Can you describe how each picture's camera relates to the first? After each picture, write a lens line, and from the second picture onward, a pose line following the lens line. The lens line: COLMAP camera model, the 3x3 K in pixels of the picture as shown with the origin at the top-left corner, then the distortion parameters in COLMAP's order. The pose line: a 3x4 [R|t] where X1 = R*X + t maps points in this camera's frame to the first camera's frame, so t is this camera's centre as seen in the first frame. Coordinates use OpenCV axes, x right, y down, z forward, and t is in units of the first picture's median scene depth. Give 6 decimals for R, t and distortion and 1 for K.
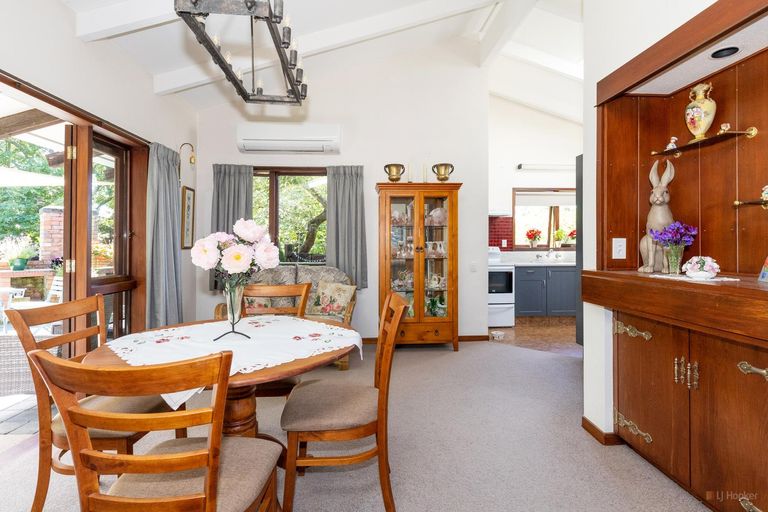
lens RADIAL K [[369.6, 0, 383.4], [0, 369.6, 238.9], [0, 0, 1]] dist [-0.000815, -0.000156]
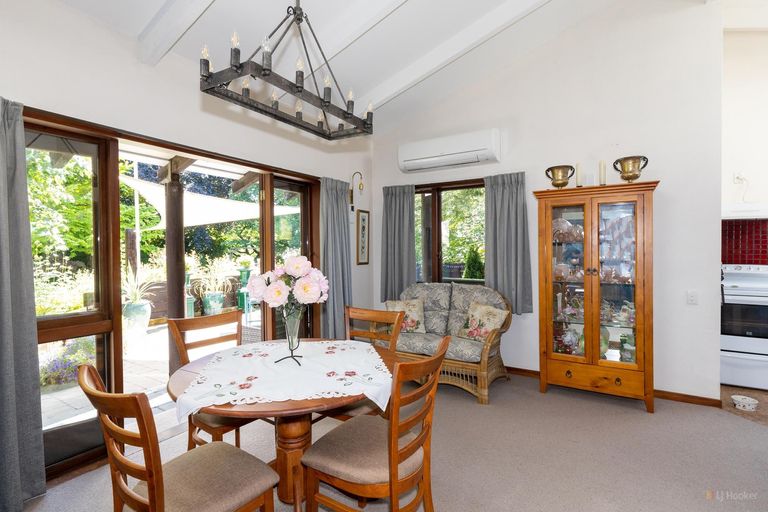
lens RADIAL K [[371.0, 0, 384.0], [0, 371.0, 252.7], [0, 0, 1]] dist [-0.014990, -0.000286]
pose [[0.820679, 0.000942, -0.571388, 0.177378], [0.011709, 0.999761, 0.018466, -0.029891], [0.571269, -0.021846, 0.820472, 0.101857]]
